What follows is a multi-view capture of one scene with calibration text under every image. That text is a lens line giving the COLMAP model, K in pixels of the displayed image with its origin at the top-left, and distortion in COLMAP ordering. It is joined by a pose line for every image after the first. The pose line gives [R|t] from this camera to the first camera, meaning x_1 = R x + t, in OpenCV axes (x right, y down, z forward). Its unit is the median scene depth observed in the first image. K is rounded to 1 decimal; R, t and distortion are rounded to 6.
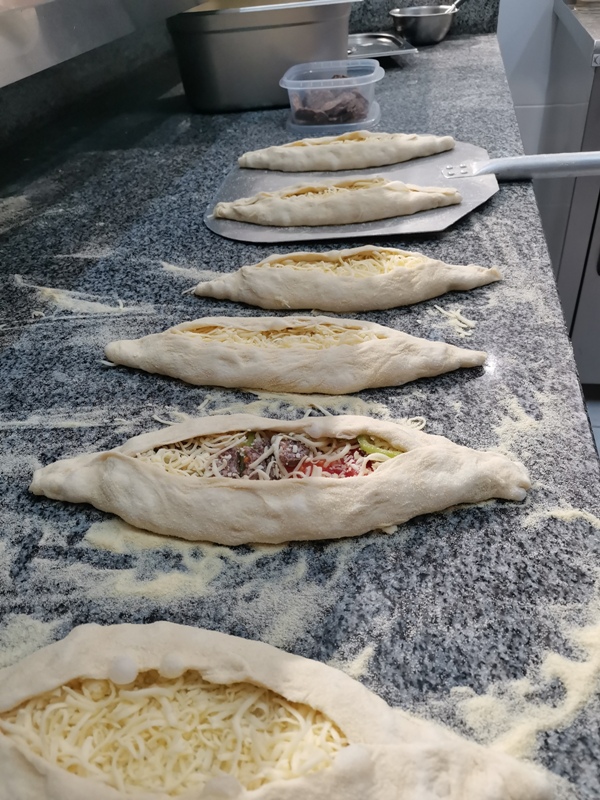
lens RADIAL K [[615.9, 0, 306.5], [0, 615.9, 398.0], [0, 0, 1]] dist [0.079210, -0.113778]
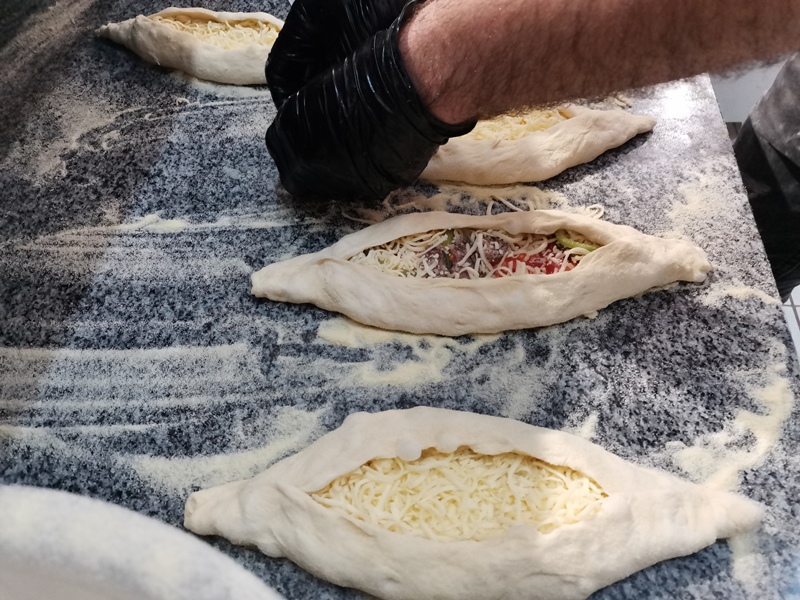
lens RADIAL K [[615.9, 0, 397.9], [0, 615.9, 296.0], [0, 0, 1]] dist [0.079210, -0.113778]
pose [[0.995568, -0.059113, 0.073139, -0.307568], [0.038183, 0.964839, 0.260054, -0.135244], [-0.085940, -0.256109, 0.962820, -0.068300]]
